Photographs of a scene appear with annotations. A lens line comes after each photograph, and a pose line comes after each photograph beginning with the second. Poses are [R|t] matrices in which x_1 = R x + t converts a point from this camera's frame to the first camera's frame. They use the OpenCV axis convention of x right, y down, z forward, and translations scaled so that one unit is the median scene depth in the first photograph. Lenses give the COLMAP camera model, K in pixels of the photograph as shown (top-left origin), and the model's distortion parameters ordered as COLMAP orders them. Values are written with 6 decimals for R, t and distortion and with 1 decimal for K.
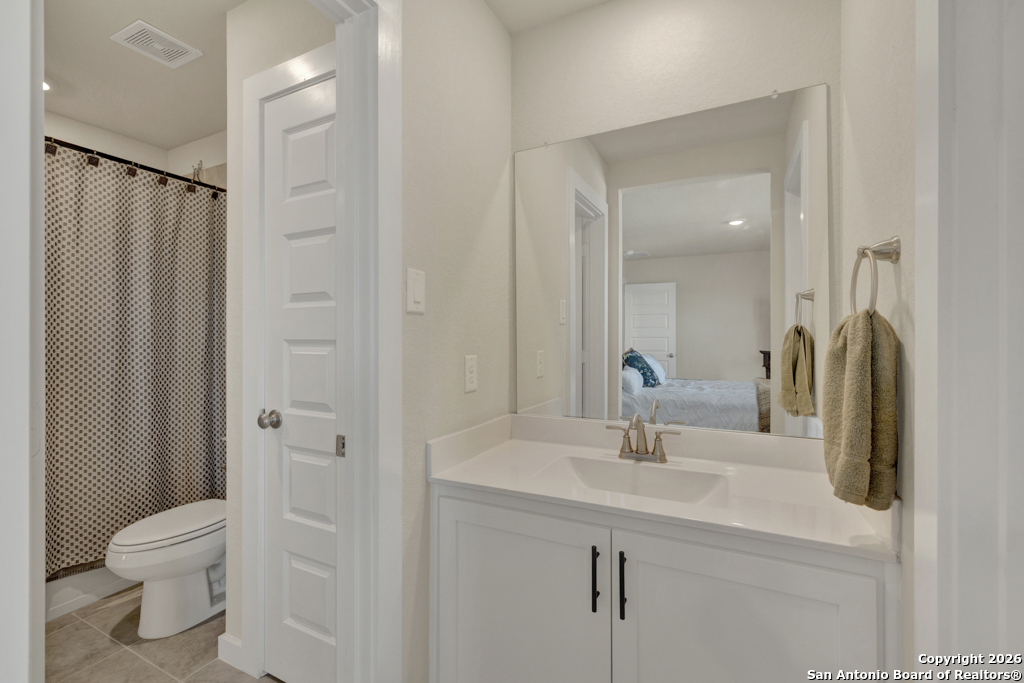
lens RADIAL K [[451.4, 0, 510.1], [0, 451.4, 334.0], [0, 0, 1]] dist [-0.005995, 0.001360]
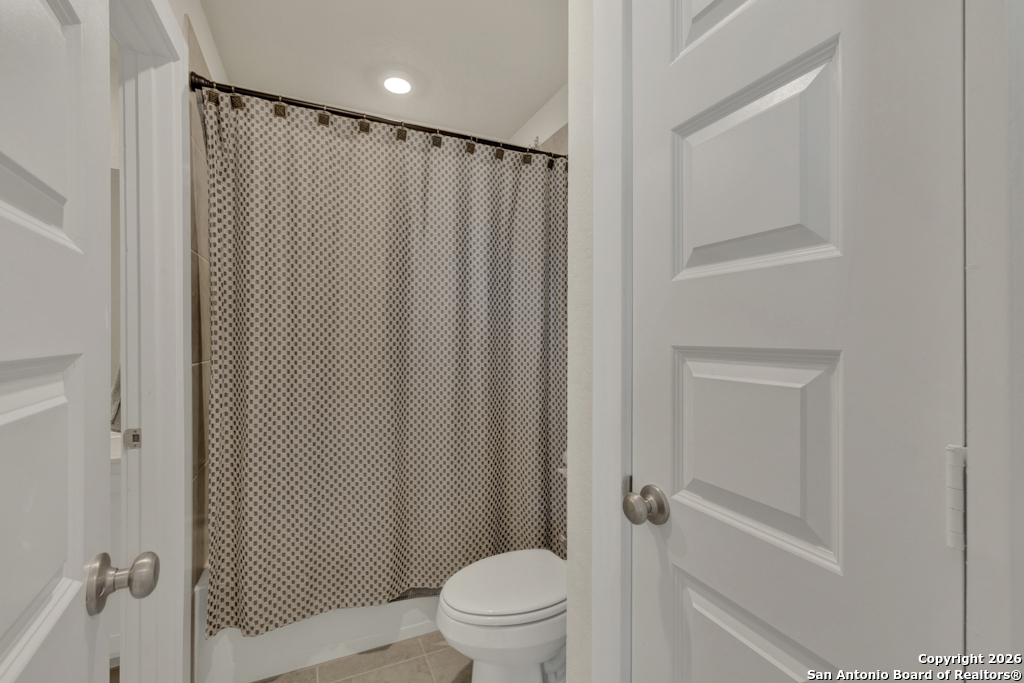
lens RADIAL K [[451.4, 0, 512.7], [0, 451.4, 337.0], [0, 0, 1]] dist [-0.005995, 0.001360]
pose [[0.789559, 0.005426, -0.613651, -0.217383], [-0.000393, 0.999965, 0.008335, -0.001313], [0.613675, -0.006340, 0.789533, 0.326031]]
